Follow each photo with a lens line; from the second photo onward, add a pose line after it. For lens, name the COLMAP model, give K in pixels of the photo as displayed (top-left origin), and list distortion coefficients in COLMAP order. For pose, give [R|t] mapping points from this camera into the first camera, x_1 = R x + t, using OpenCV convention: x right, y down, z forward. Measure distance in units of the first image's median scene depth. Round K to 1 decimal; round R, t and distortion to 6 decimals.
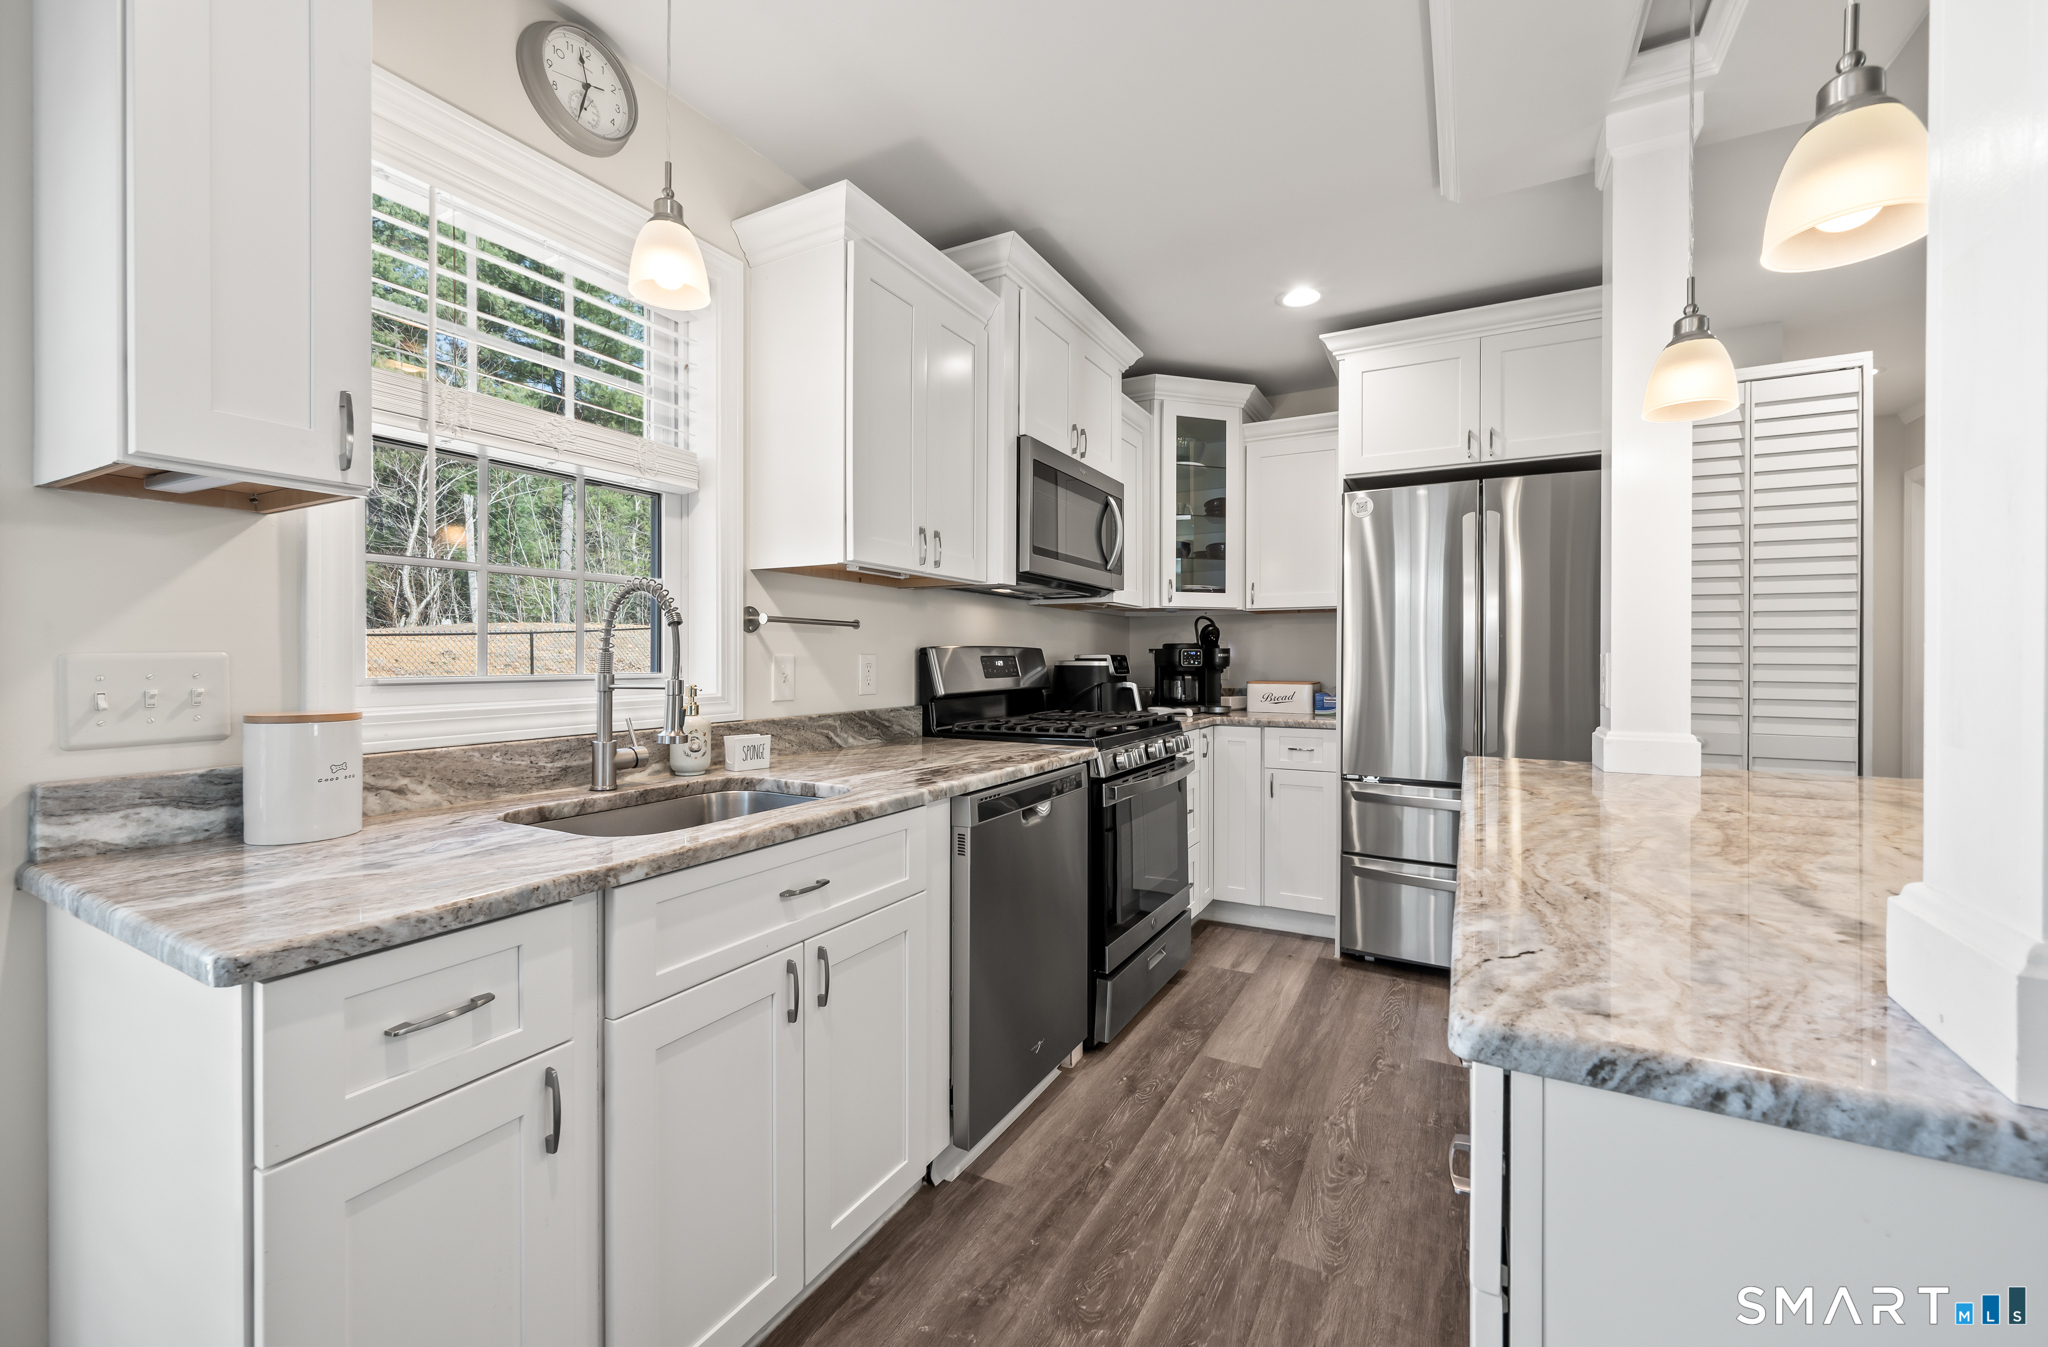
lens RADIAL K [[807.7, 0, 1023.4], [0, 807.7, 660.9], [0, 0, 1]] dist [-0.000419, 0.000148]
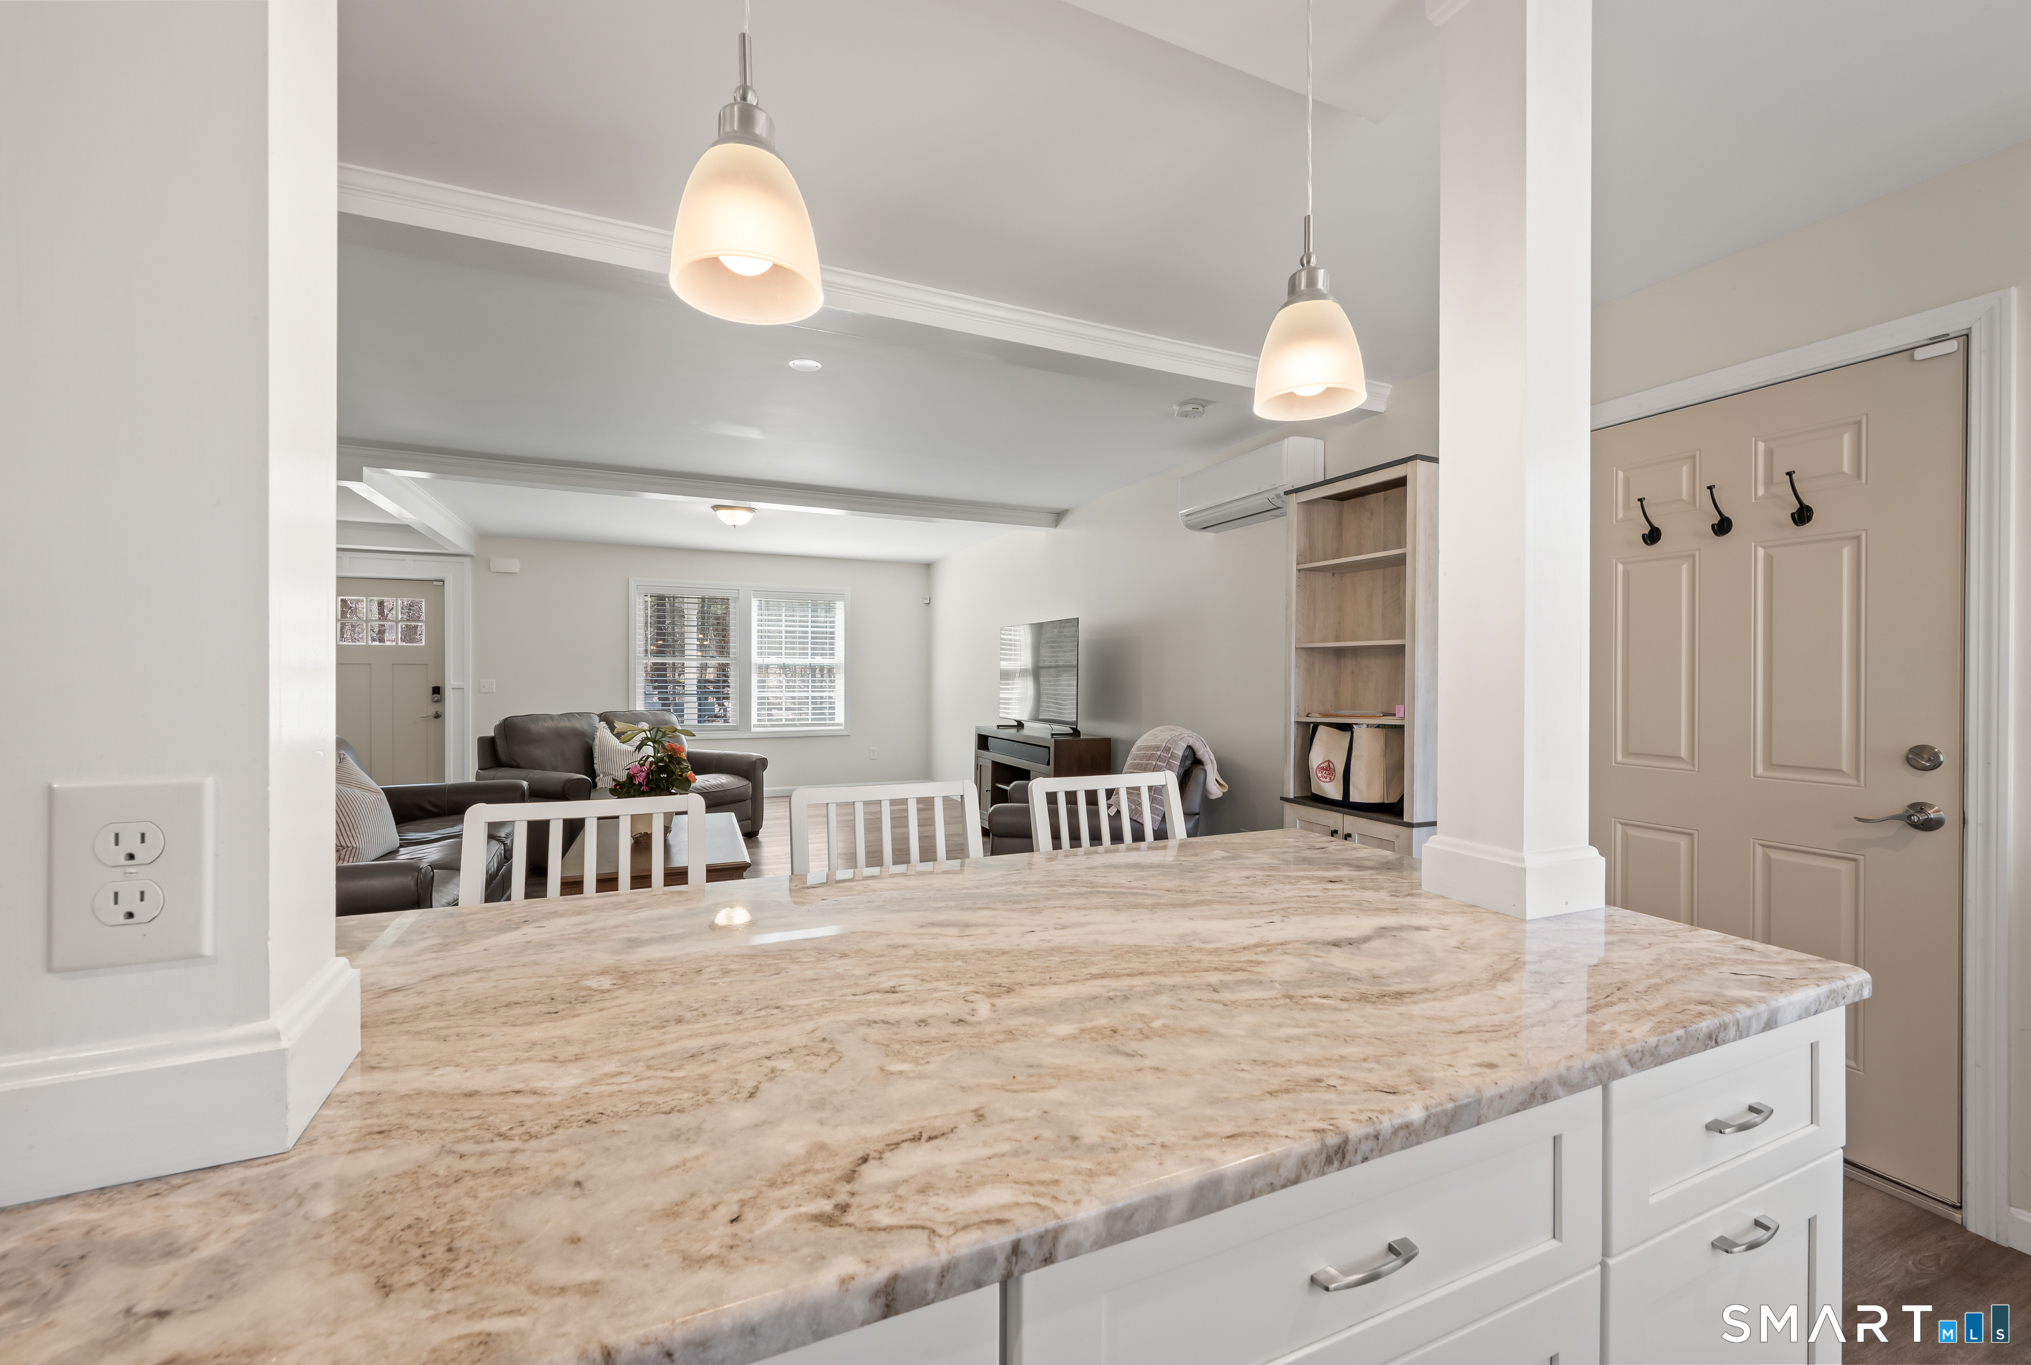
lens RADIAL K [[808.8, 0, 1015.5], [0, 808.8, 682.5], [0, 0, 1]] dist [-0.002300, -0.000033]
pose [[-0.797670, -0.013682, 0.602939, 0.223228], [-0.005435, 0.999865, 0.015499, -0.041568], [-0.603070, 0.009086, -0.797637, 0.803634]]
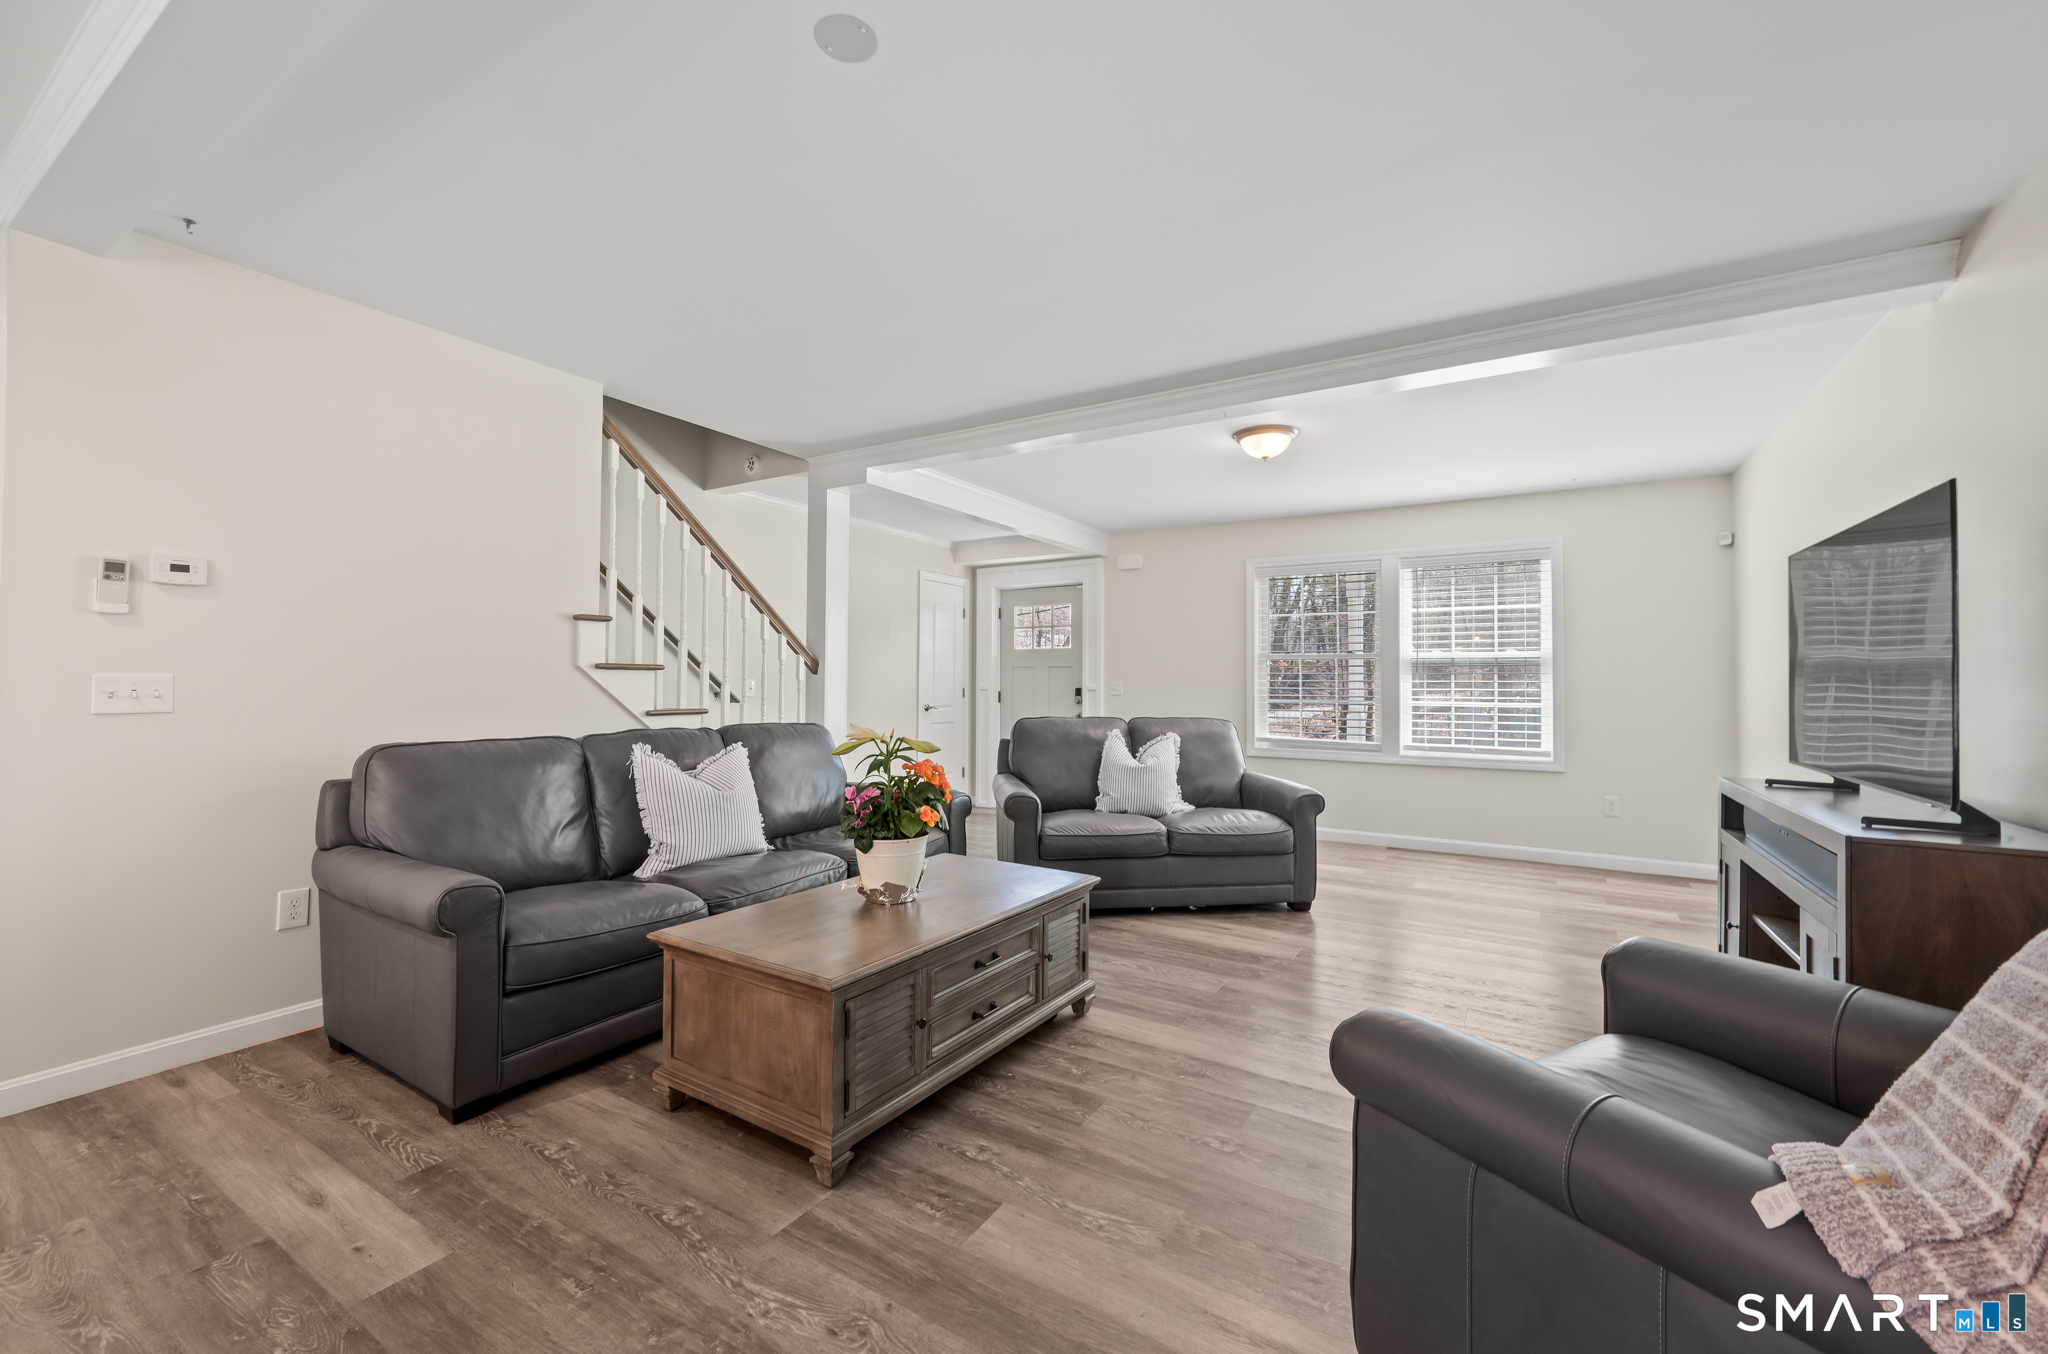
lens RADIAL K [[819.7, 0, 1032.9], [0, 819.7, 672.8], [0, 0, 1]] dist [-0.000069, 0.000031]
pose [[0.046487, 0.008452, 0.998883, 0.623939], [-0.001729, 0.999963, -0.008380, -0.002662], [-0.998917, -0.001337, 0.046500, -0.216414]]
